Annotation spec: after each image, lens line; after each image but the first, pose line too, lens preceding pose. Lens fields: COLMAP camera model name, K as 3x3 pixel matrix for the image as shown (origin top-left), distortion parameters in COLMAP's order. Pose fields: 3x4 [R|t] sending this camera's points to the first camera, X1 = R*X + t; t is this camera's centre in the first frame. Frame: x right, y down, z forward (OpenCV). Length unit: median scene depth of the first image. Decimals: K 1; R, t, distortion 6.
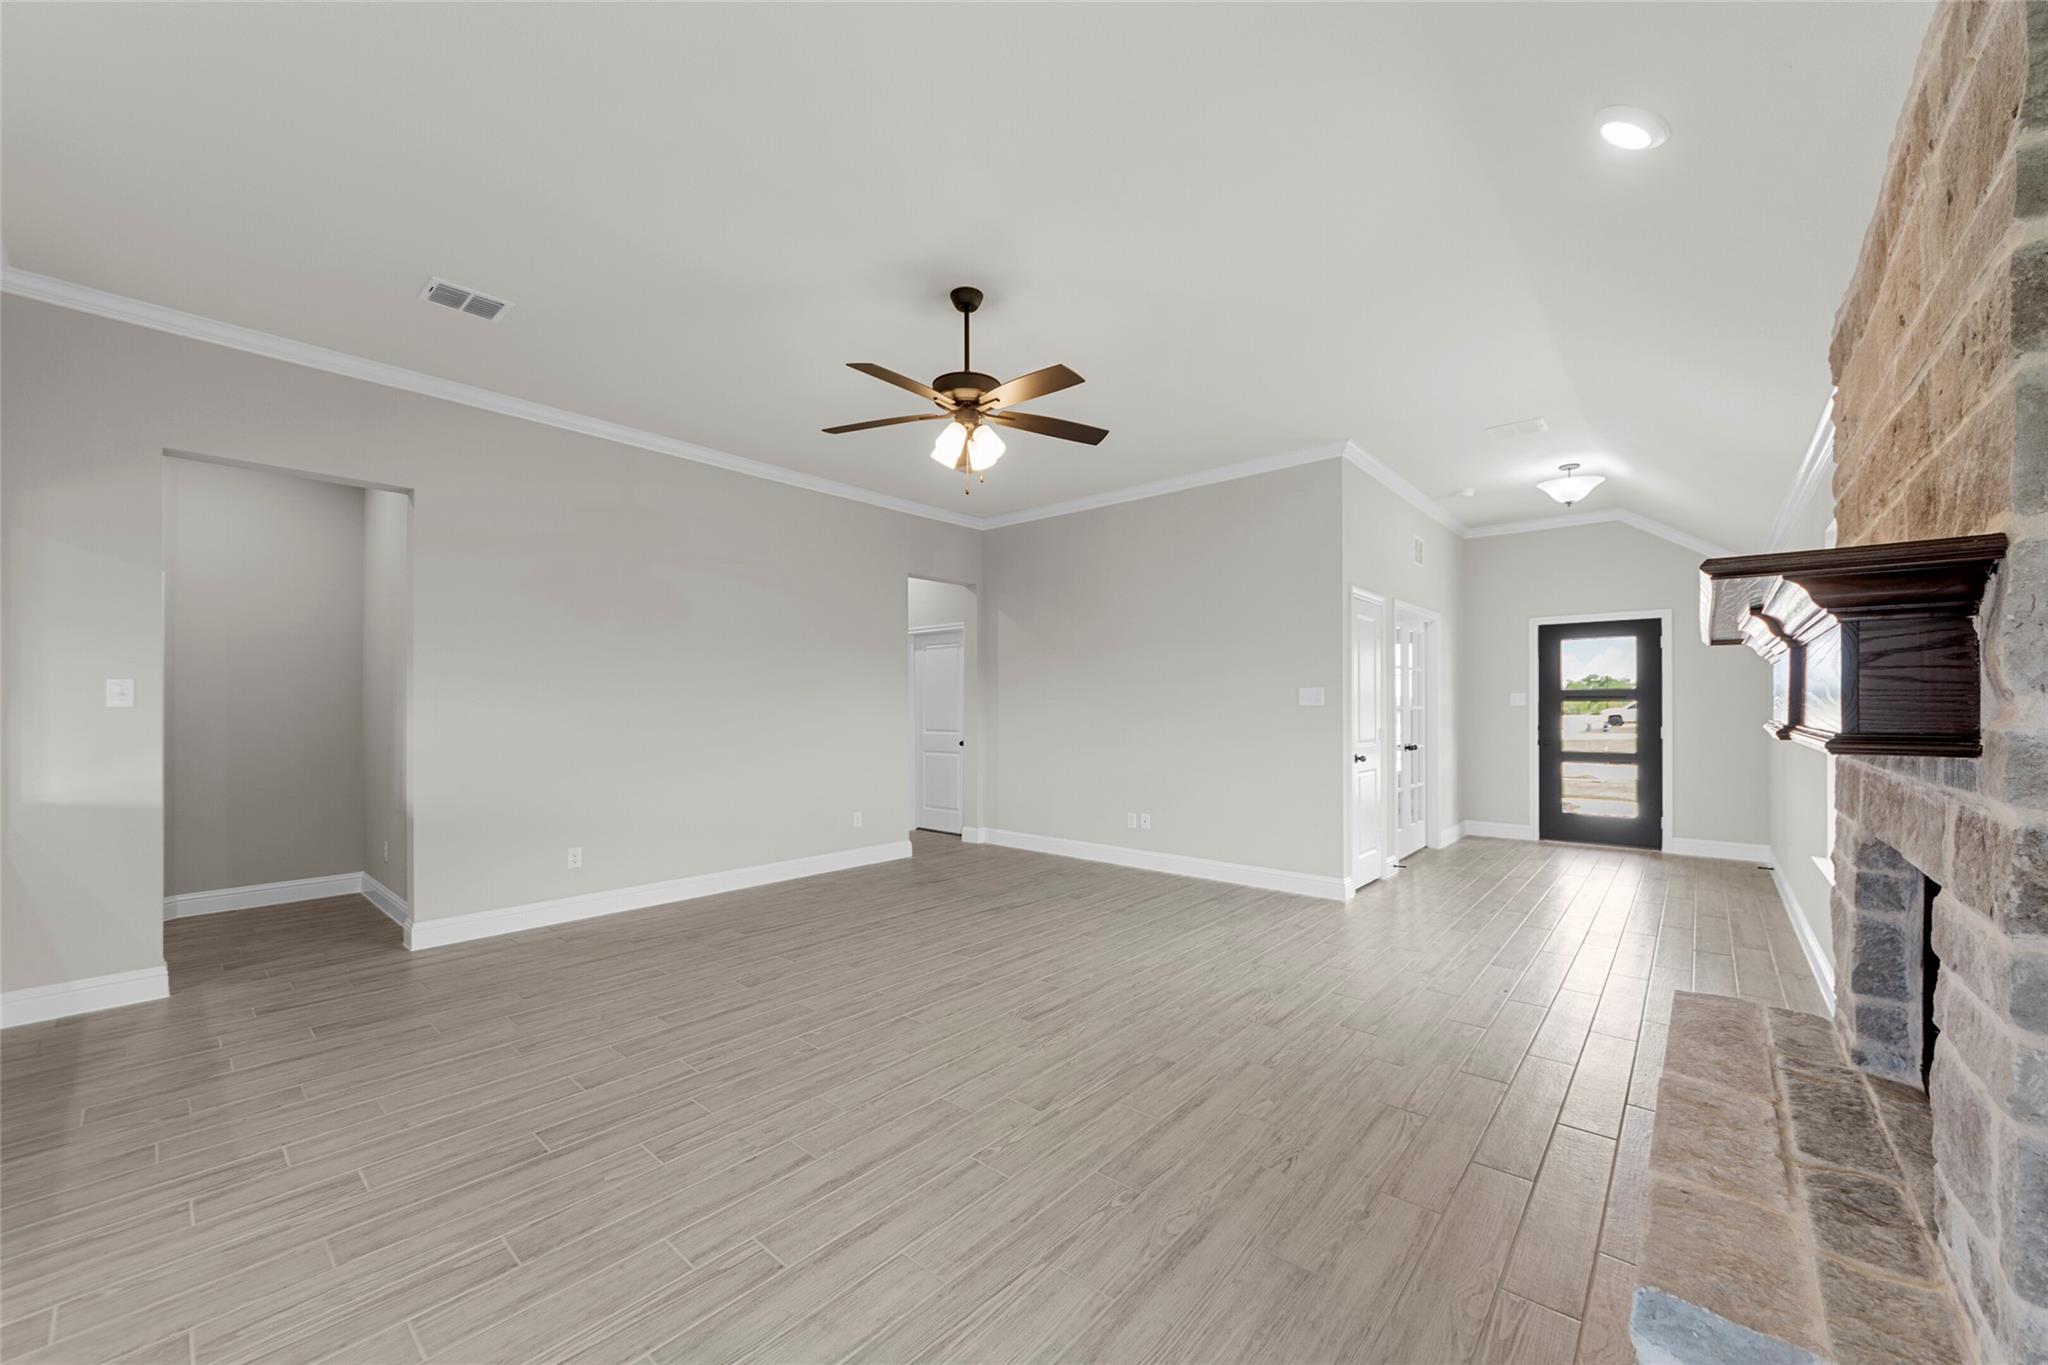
lens RADIAL K [[774.5, 0, 1023.2], [0, 774.5, 688.7], [0, 0, 1]] dist [-0.003693, -0.000198]
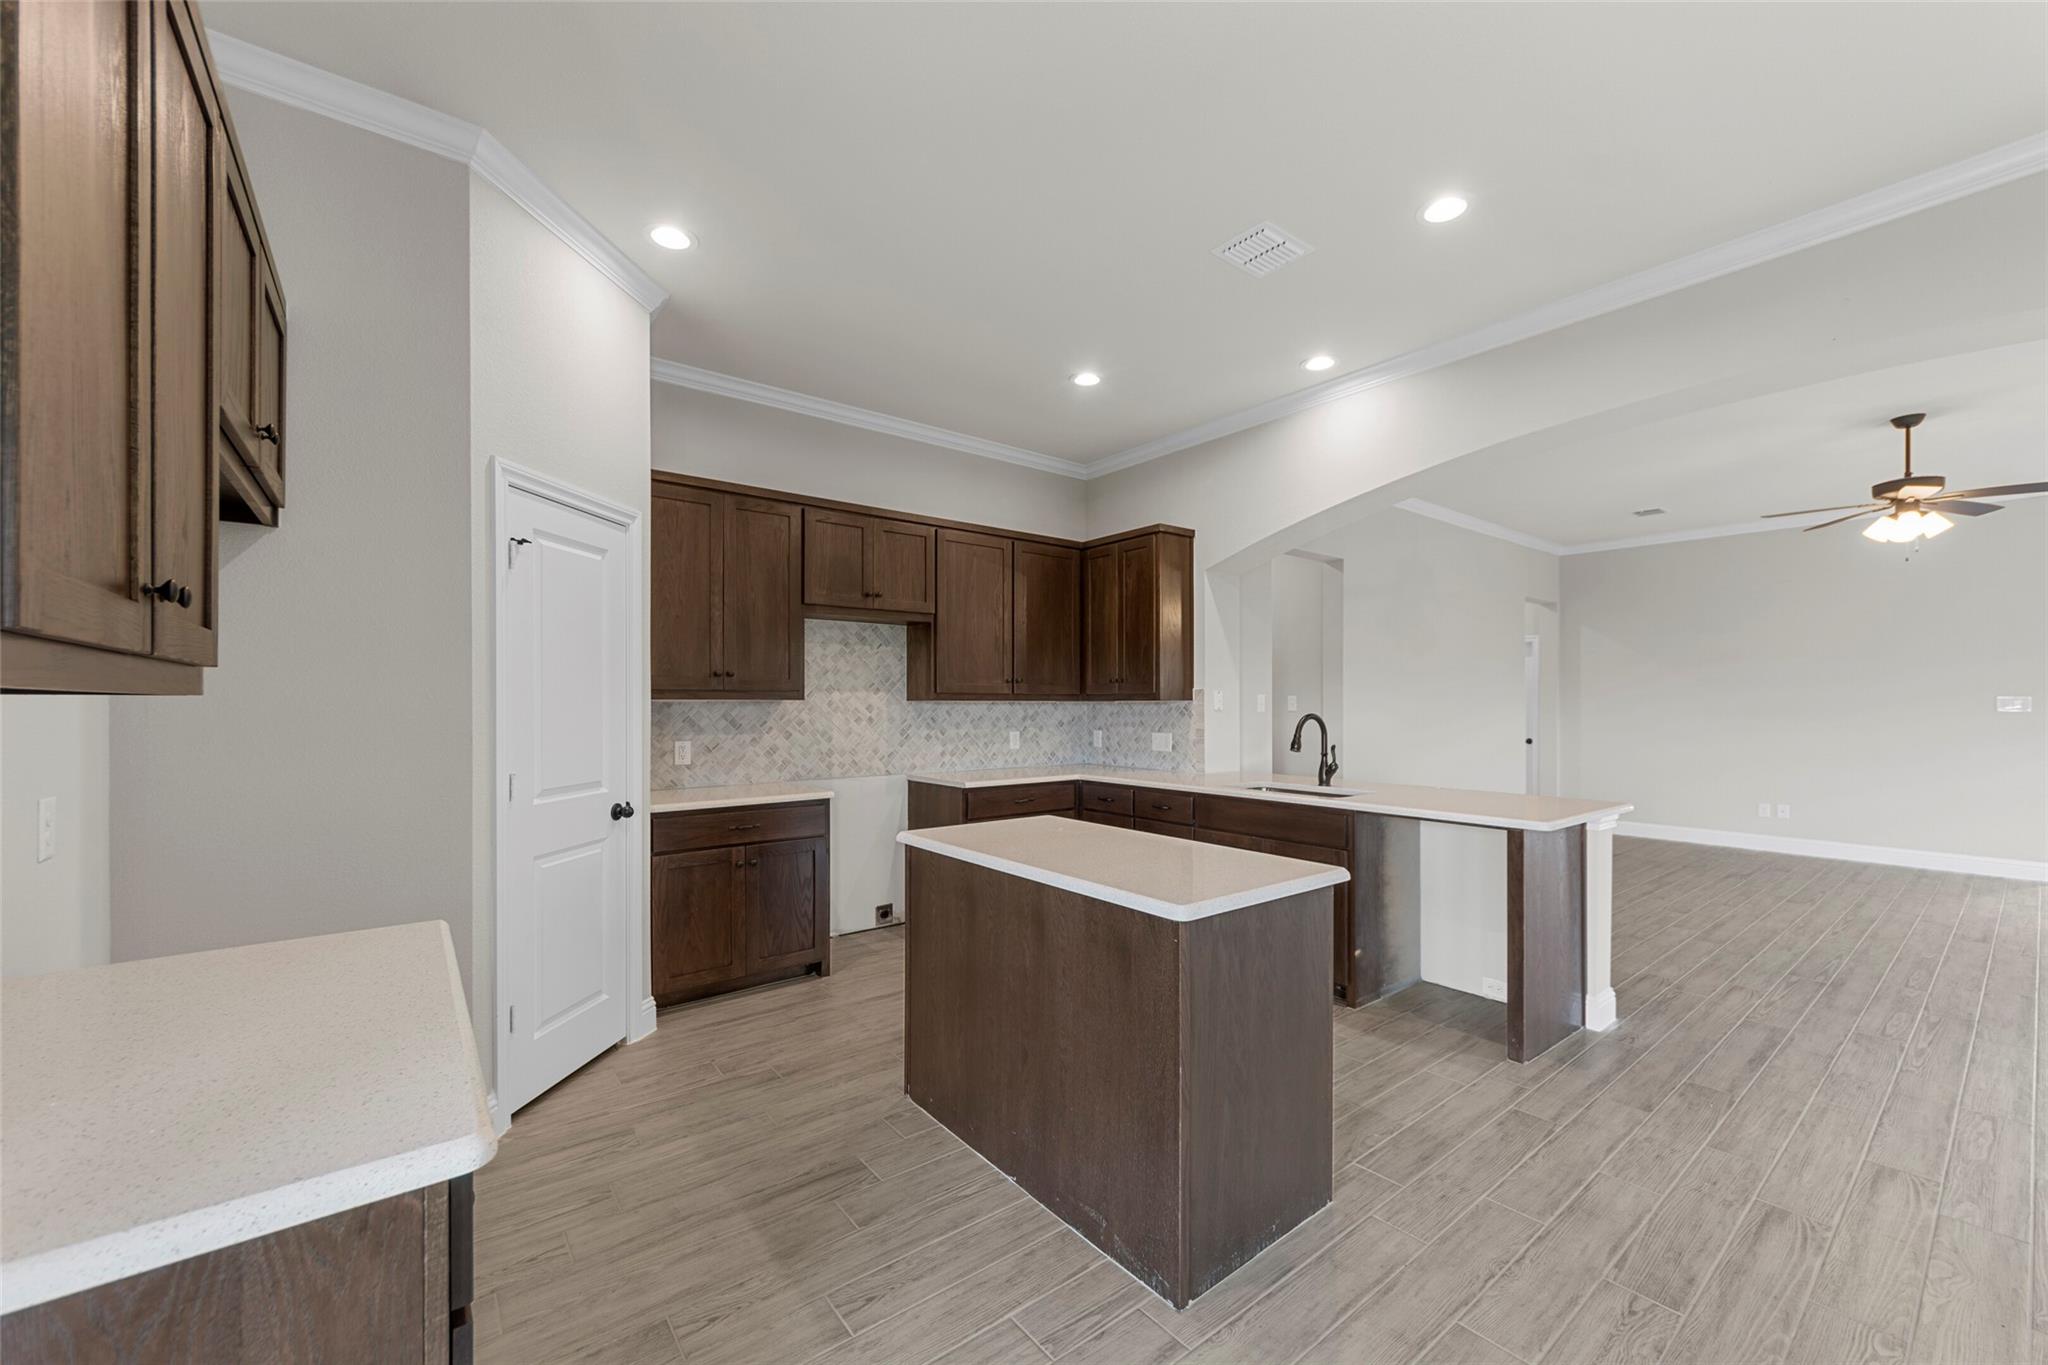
lens RADIAL K [[788.7, 0, 1020.7], [0, 788.7, 692.2], [0, 0, 1]] dist [0.001370, 0.000174]
pose [[0.980134, 0.004441, -0.198287, -1.328265], [-0.001449, 0.999883, 0.015234, -0.040877], [0.198332, -0.014644, 0.980026, -0.687470]]
